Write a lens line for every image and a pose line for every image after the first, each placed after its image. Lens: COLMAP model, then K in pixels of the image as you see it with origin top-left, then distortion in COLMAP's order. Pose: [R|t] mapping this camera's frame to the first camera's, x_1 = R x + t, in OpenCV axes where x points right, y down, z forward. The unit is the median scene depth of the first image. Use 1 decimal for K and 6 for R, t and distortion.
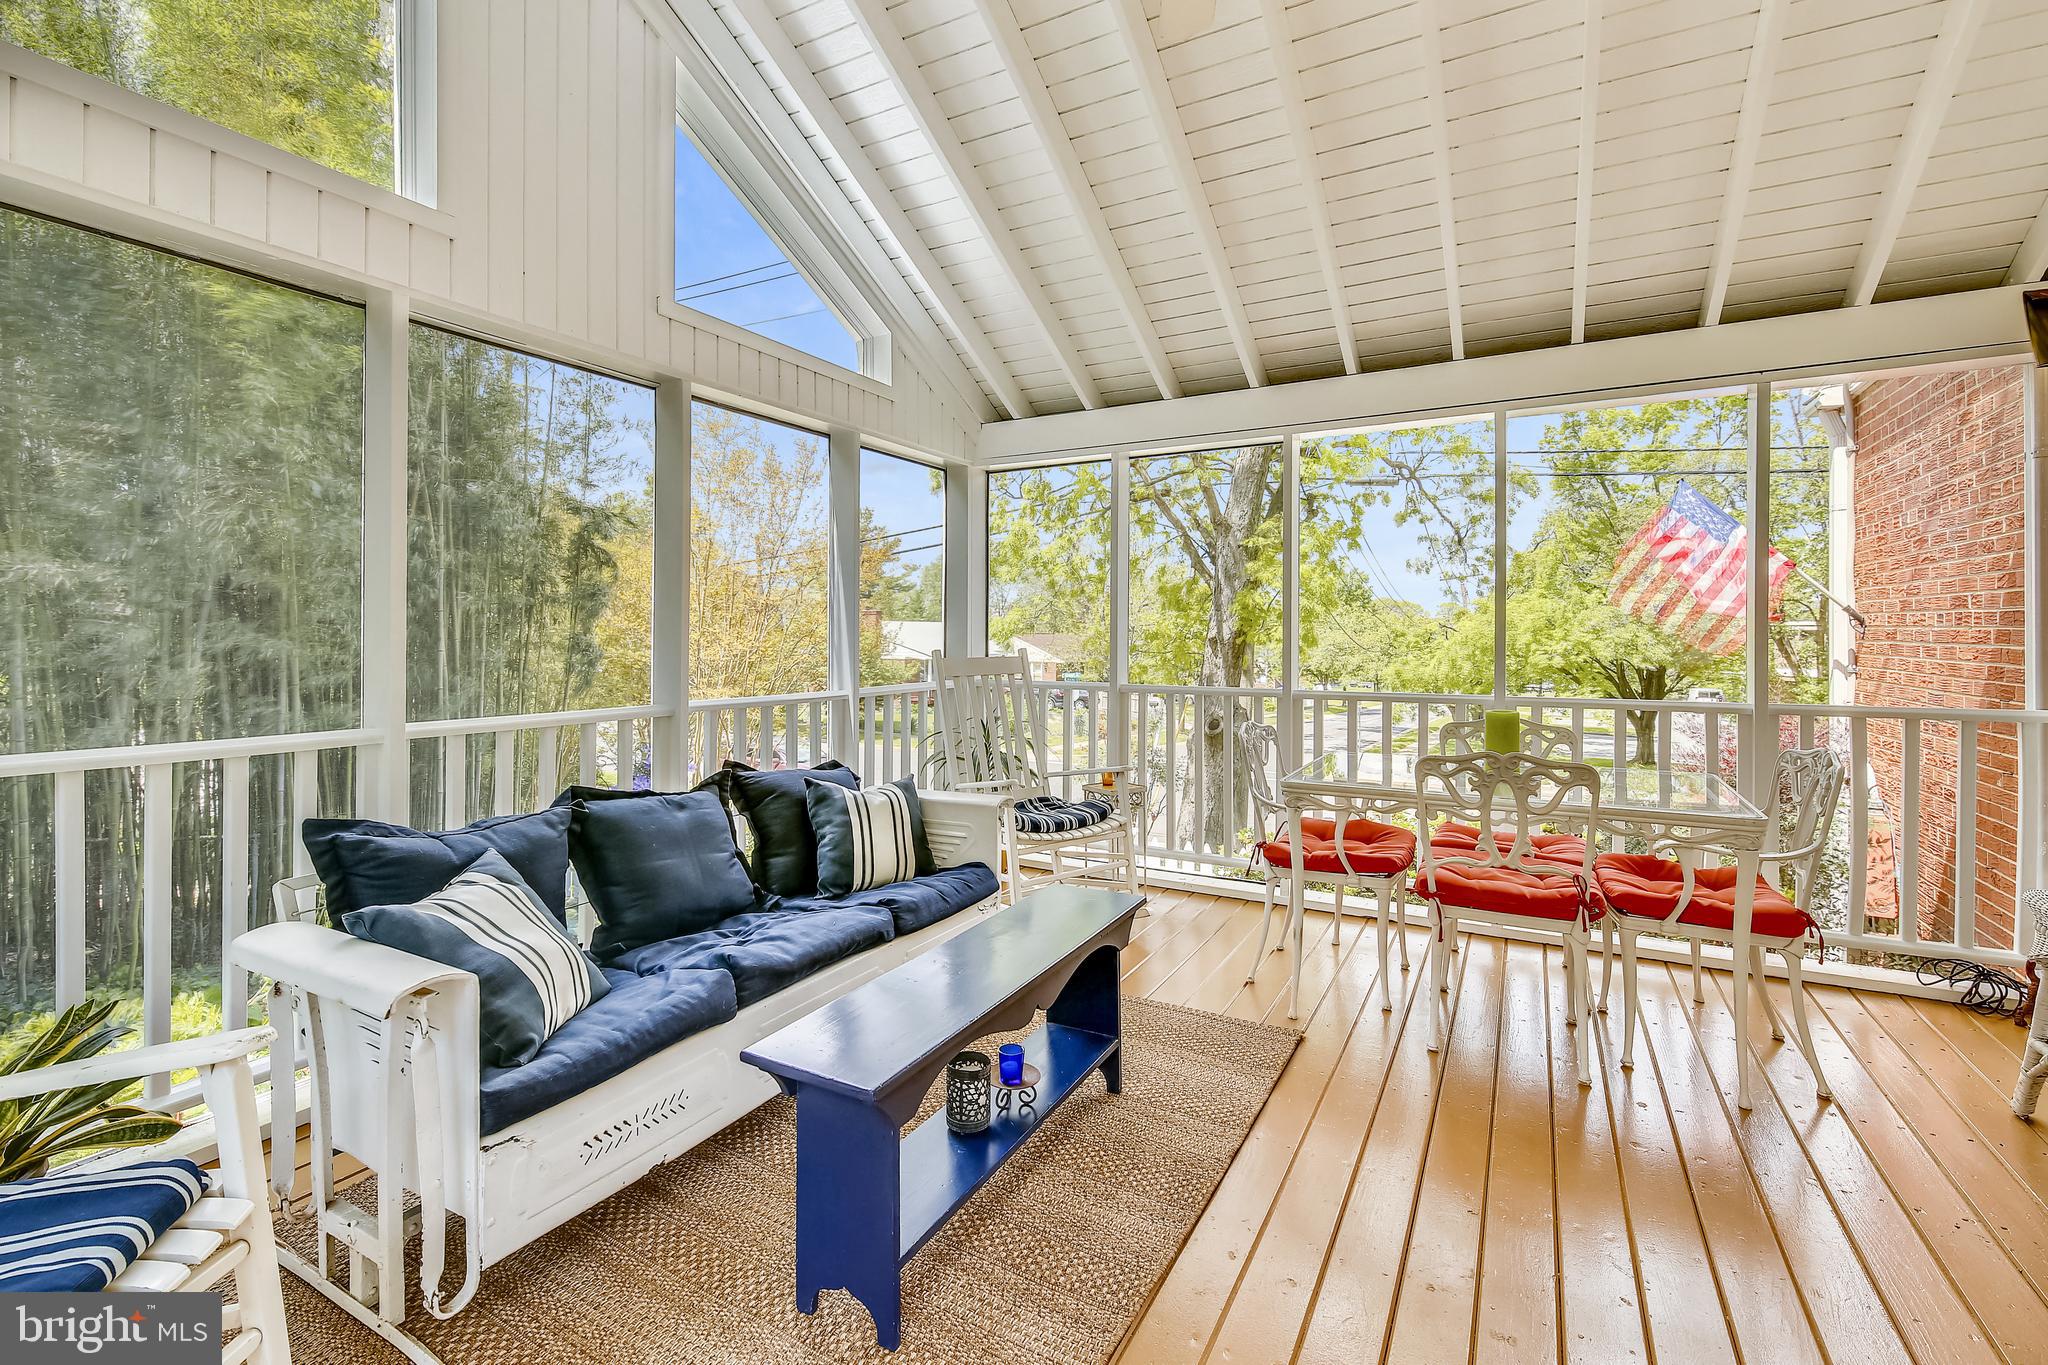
lens RADIAL K [[911.7, 0, 1027.7], [0, 911.7, 635.0], [0, 0, 1]] dist [0.003626, -0.001078]
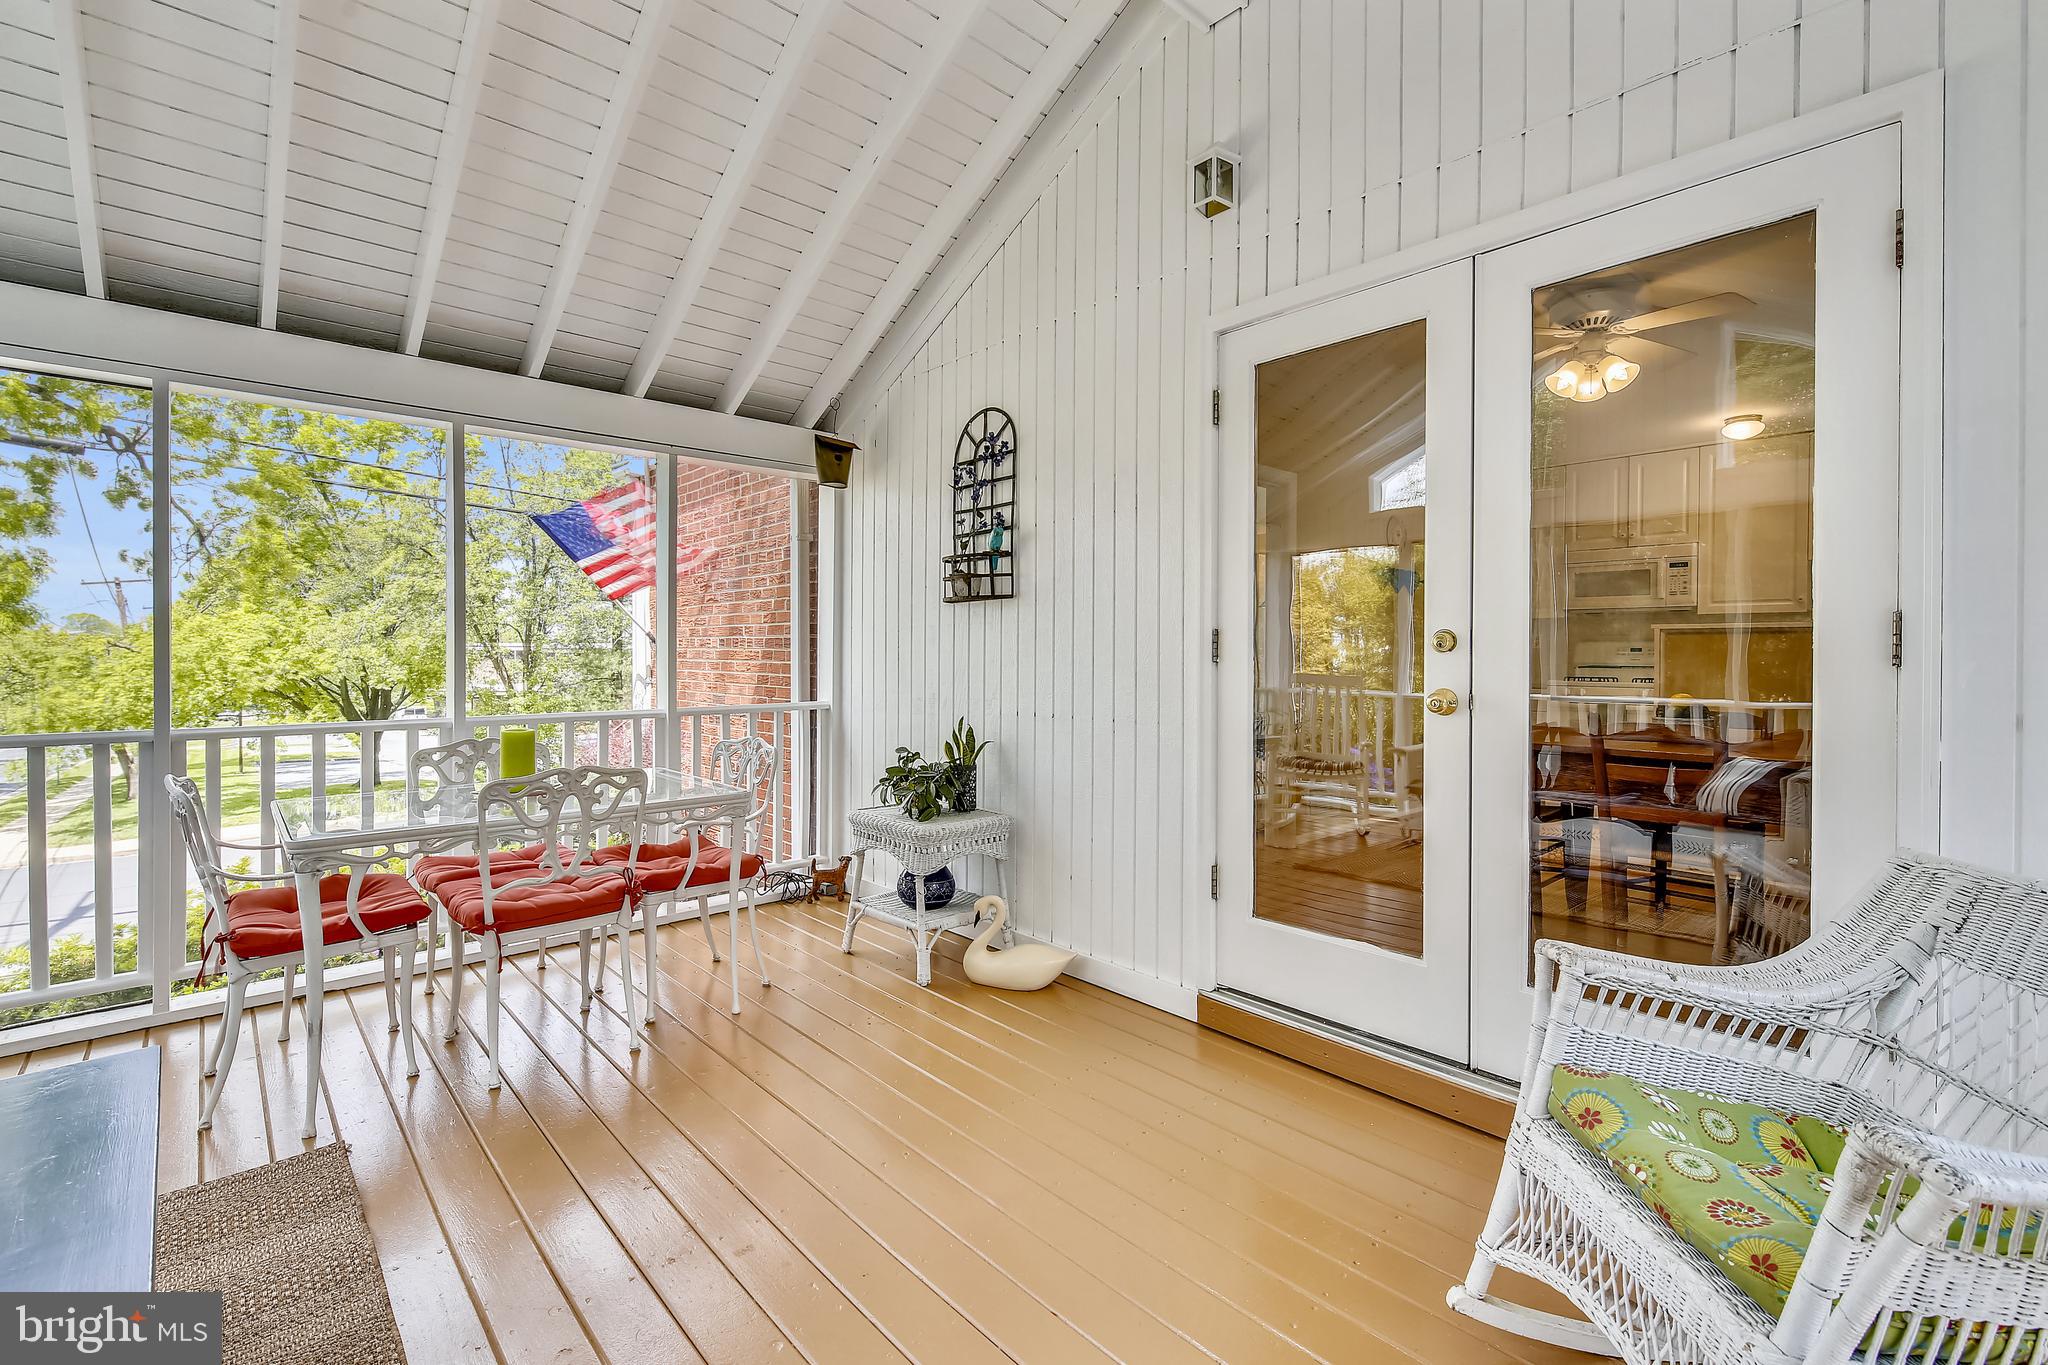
lens RADIAL K [[911.7, 0, 1031.4], [0, 911.7, 666.9], [0, 0, 1]] dist [0.003626, -0.001078]
pose [[0.302602, -0.014201, 0.953011, -0.207594], [0.001195, 0.999894, 0.014520, -0.000217], [-0.953116, -0.003255, 0.302587, 0.121066]]
